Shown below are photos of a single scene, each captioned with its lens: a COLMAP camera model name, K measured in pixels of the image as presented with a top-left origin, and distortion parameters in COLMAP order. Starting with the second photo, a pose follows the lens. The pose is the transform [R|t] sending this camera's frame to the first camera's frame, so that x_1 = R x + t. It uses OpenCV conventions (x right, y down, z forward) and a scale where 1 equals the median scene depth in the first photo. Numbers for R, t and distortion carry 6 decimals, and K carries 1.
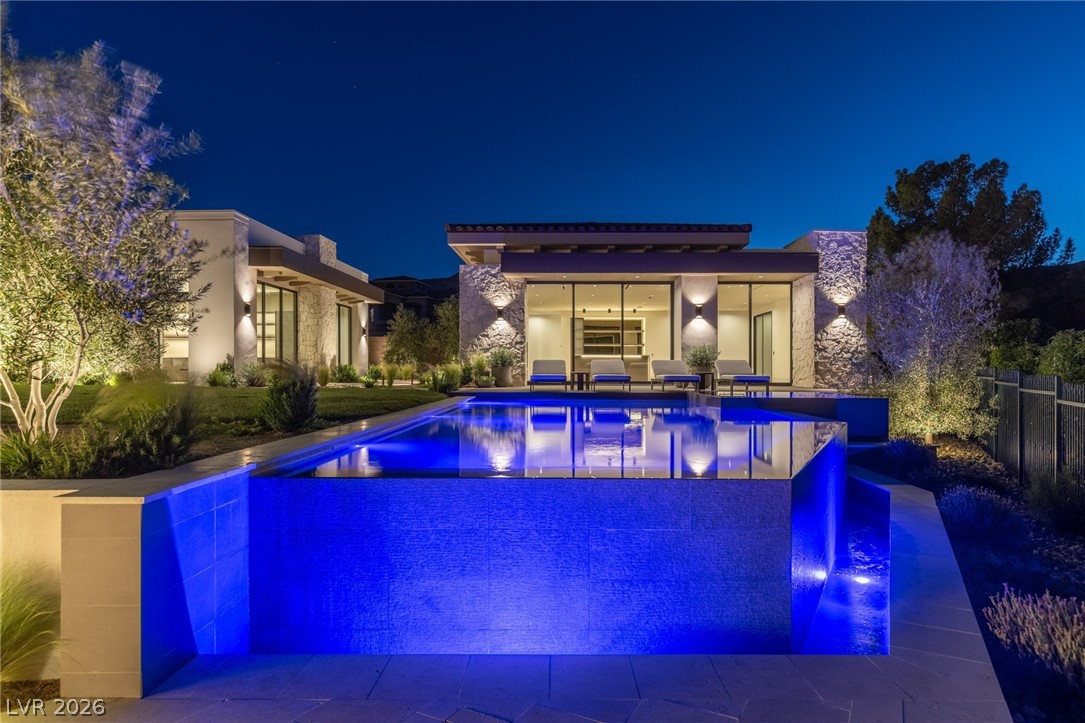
lens RADIAL K [[639.5, 0, 548.1], [0, 639.5, 365.8], [0, 0, 1]] dist [-0.001072, 0.000662]
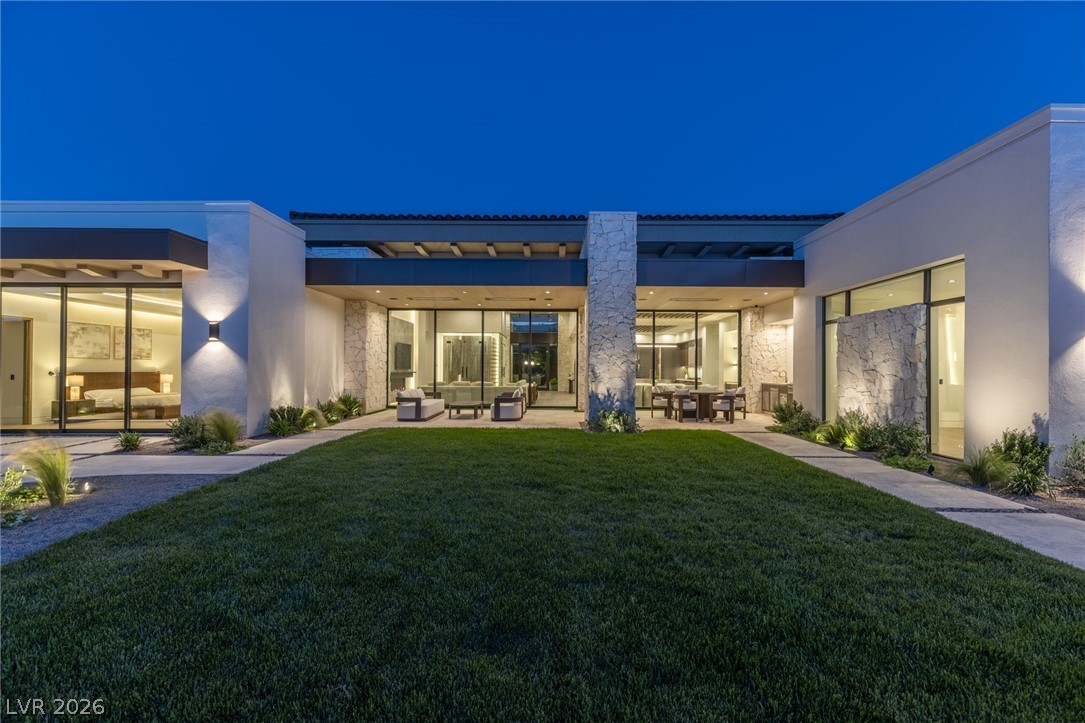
lens RADIAL K [[485.4, 0, 547.2], [0, 485.4, 363.4], [0, 0, 1]] dist [0.004696, 0.000260]
pose [[0.006626, -0.010535, -0.999923, -0.140302], [-0.001477, 0.999943, -0.010545, -0.051358], [0.999977, 0.001547, 0.006610, 0.629069]]
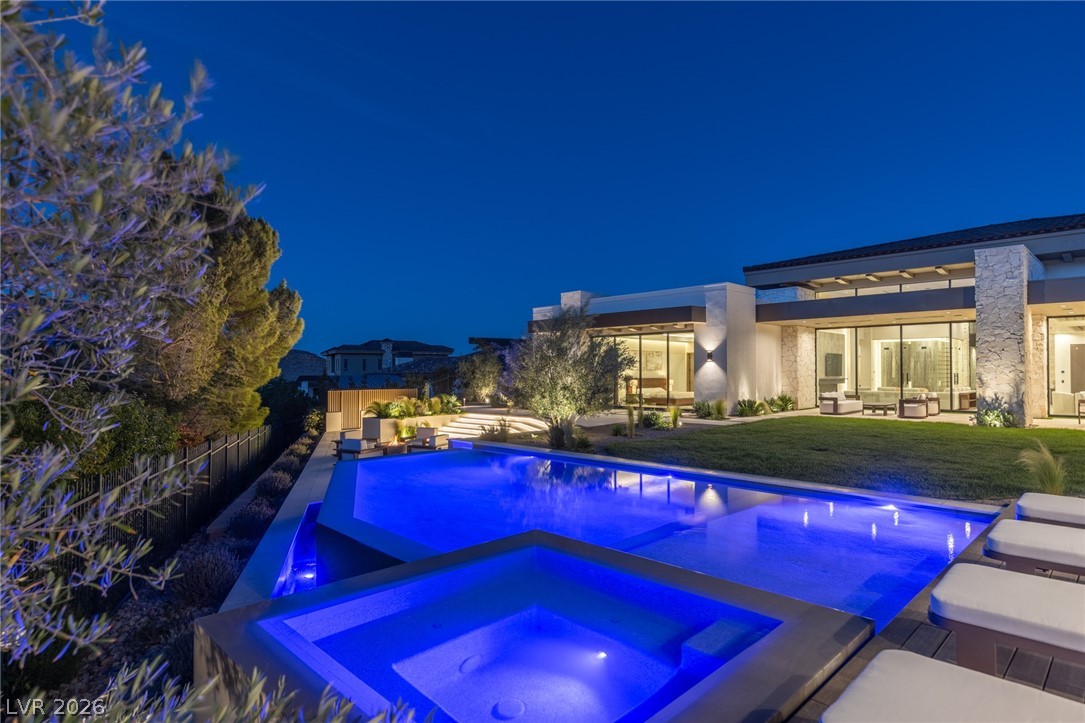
lens RADIAL K [[592.0, 0, 550.3], [0, 592.0, 361.5], [0, 0, 1]] dist [0.013798, -0.000112]
pose [[-0.695251, -0.013393, -0.718642, 0.413310], [0.002323, 0.999779, -0.020879, -0.057165], [0.718763, -0.016185, -0.695066, 0.868256]]
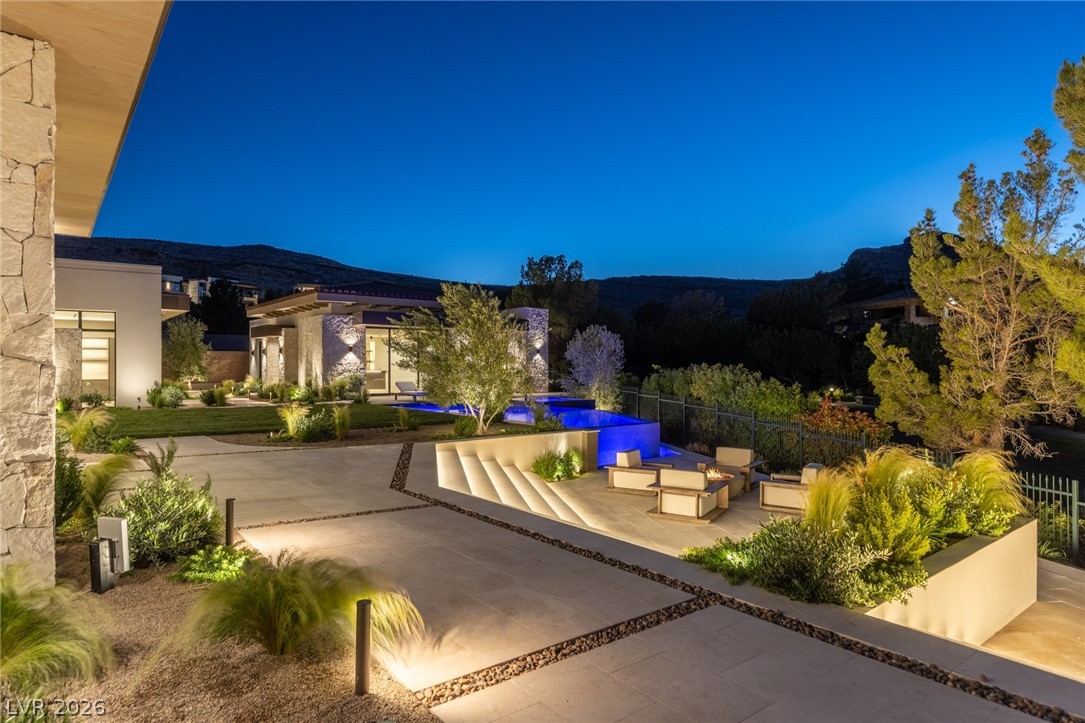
lens RADIAL K [[622.7, 0, 545.5], [0, 622.7, 362.1], [0, 0, 1]] dist [-0.003218, -0.000586]
pose [[0.773519, 0.000153, 0.633773, -0.674021], [-0.000378, 1.000000, 0.000220, -0.055293], [-0.633773, -0.000409, 0.773519, -0.418666]]
